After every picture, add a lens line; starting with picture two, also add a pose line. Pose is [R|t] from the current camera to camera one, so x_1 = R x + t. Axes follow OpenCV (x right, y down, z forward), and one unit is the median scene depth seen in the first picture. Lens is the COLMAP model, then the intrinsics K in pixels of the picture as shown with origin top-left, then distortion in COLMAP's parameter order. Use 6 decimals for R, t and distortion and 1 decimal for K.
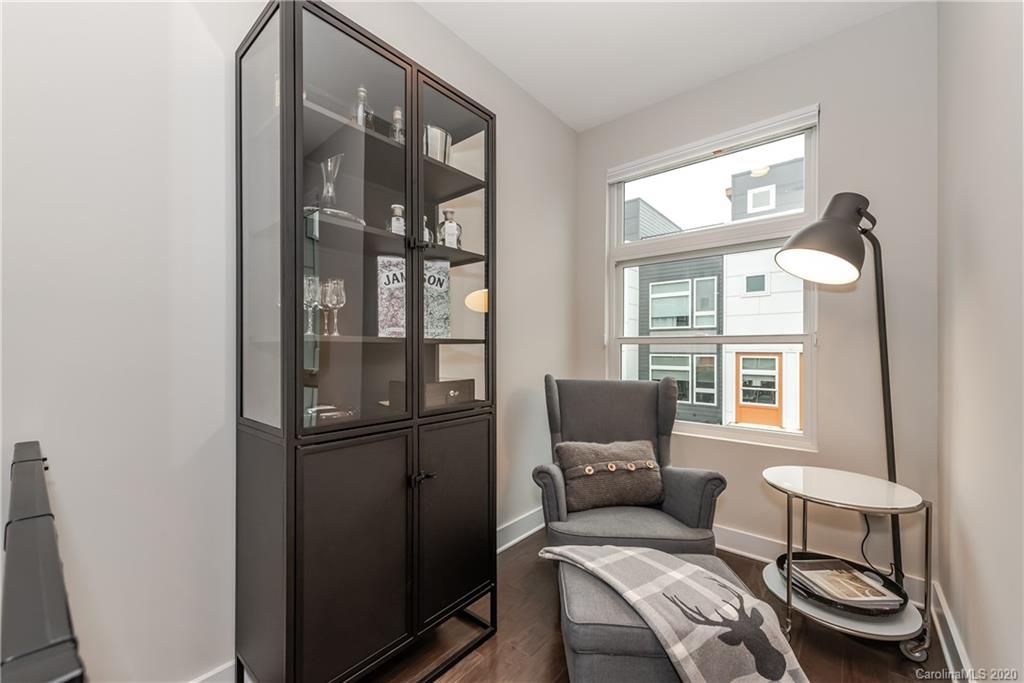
lens RADIAL K [[406.6, 0, 513.1], [0, 406.6, 343.0], [0, 0, 1]] dist [0.014548, -0.003954]
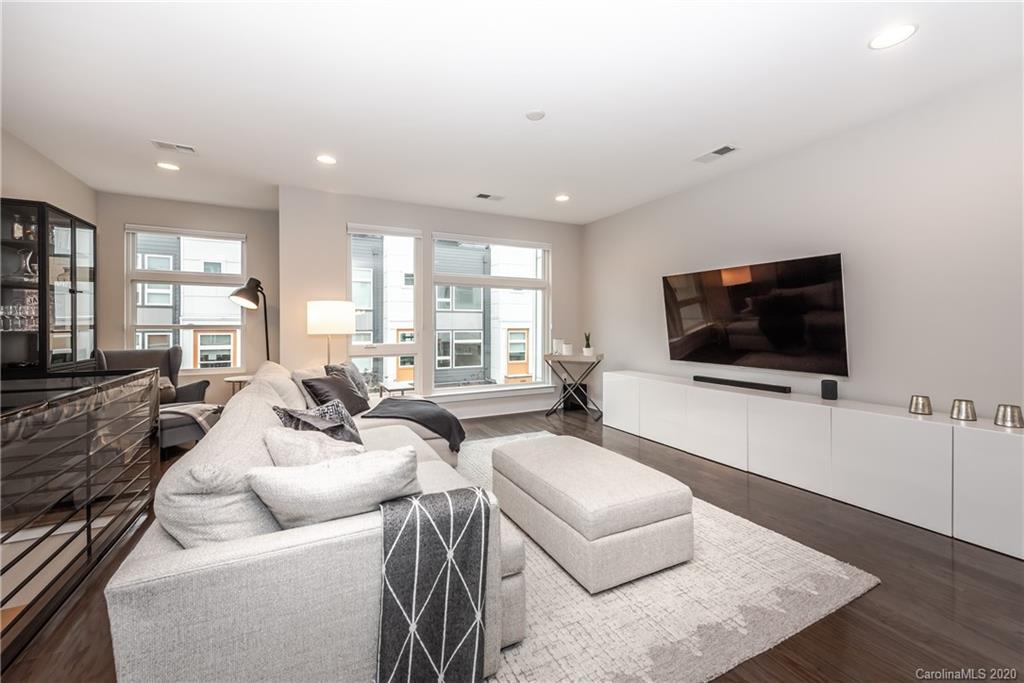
lens RADIAL K [[406.6, 0, 507.0], [0, 406.6, 328.6], [0, 0, 1]] dist [0.014548, -0.003954]
pose [[0.395704, -0.006885, 0.918352, -0.134467], [-0.014568, 0.999799, 0.013773, -0.008765], [-0.918263, -0.018829, 0.395524, -0.211837]]
